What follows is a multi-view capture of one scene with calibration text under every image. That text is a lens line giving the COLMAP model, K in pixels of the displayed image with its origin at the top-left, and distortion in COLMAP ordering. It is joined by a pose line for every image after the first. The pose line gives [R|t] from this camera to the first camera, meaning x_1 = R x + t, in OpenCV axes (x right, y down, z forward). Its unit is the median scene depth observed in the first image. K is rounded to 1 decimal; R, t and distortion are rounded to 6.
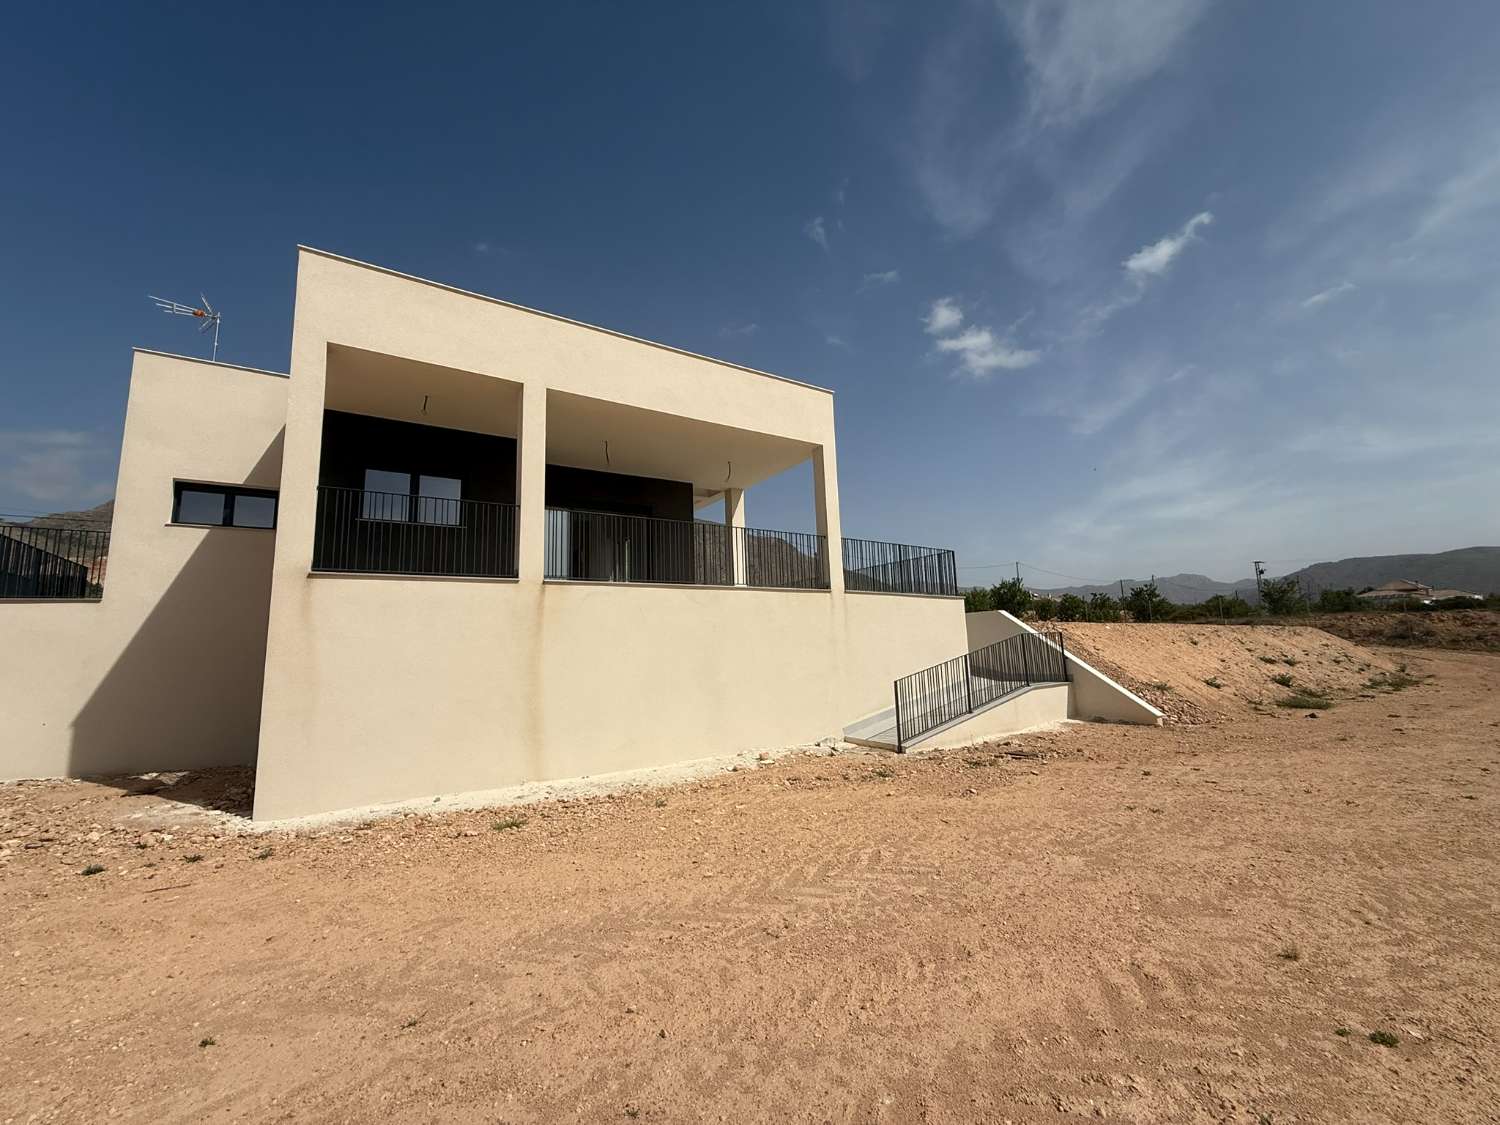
lens RADIAL K [[598.0, 0, 750.3], [0, 598.0, 566.1], [0, 0, 1]] dist [-0.000086, 0.000785]
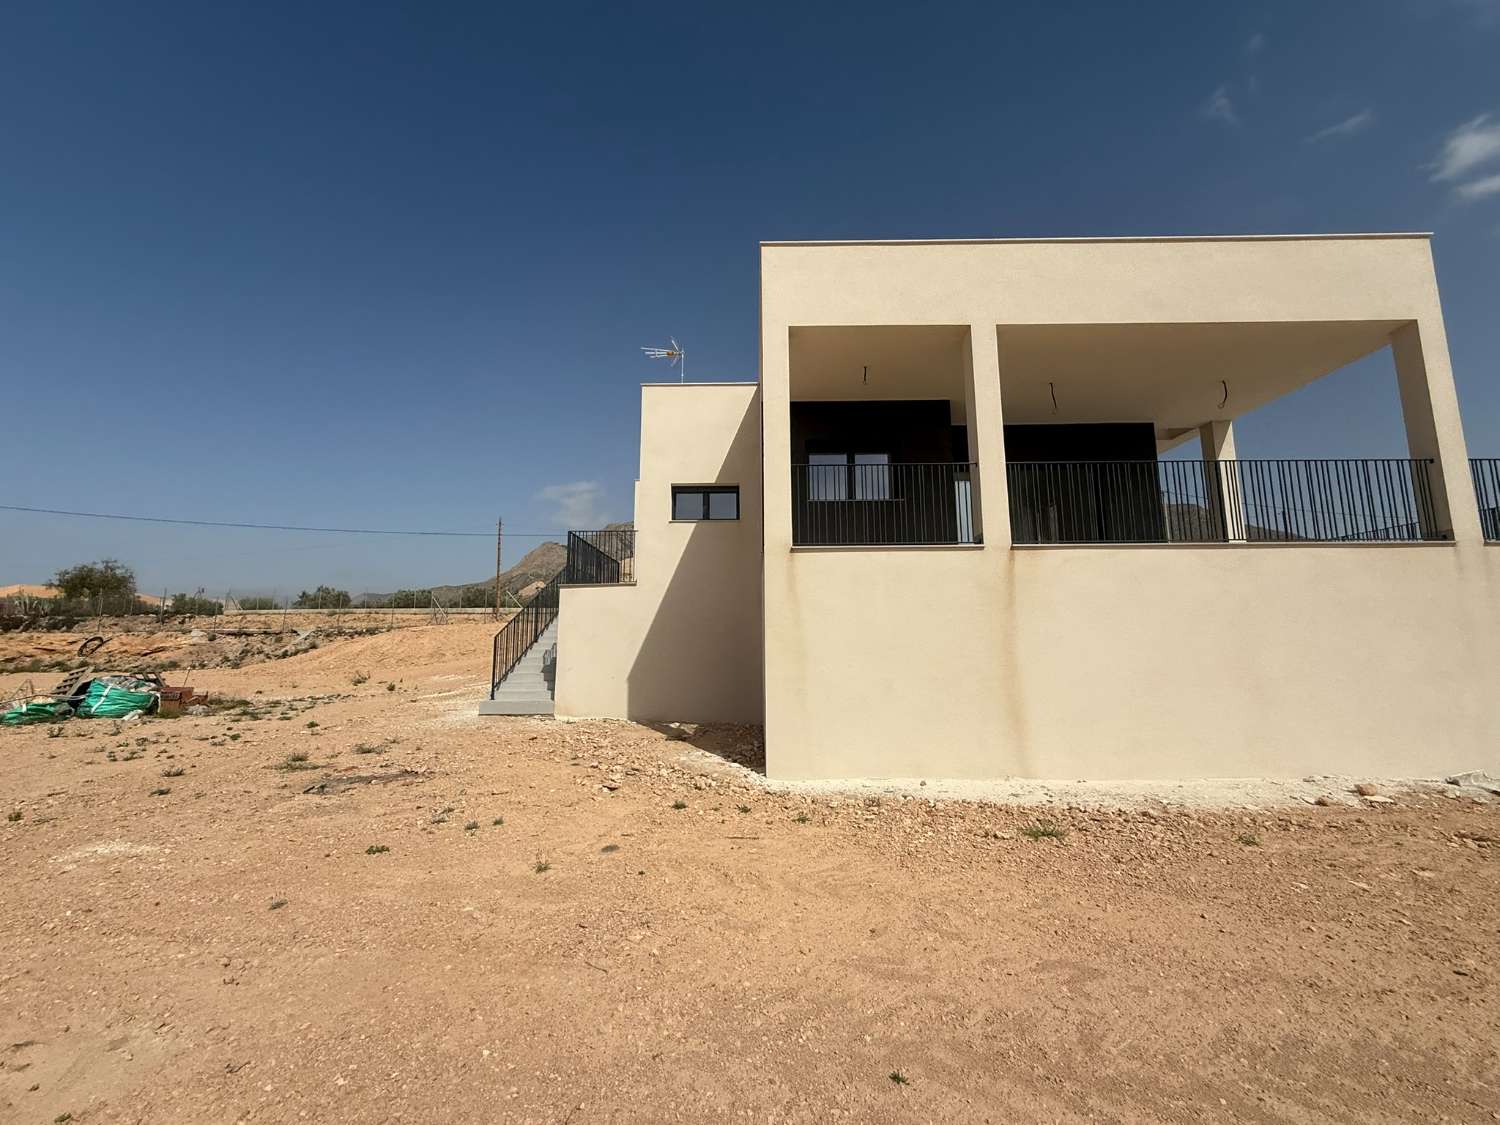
lens RADIAL K [[598.0, 0, 752.3], [0, 598.0, 564.8], [0, 0, 1]] dist [-0.000086, 0.000785]
pose [[0.833427, -0.045178, -0.550780, -0.193679], [0.055544, 0.998454, 0.002150, 0.030844], [0.549832, -0.032384, 0.834648, 0.079086]]
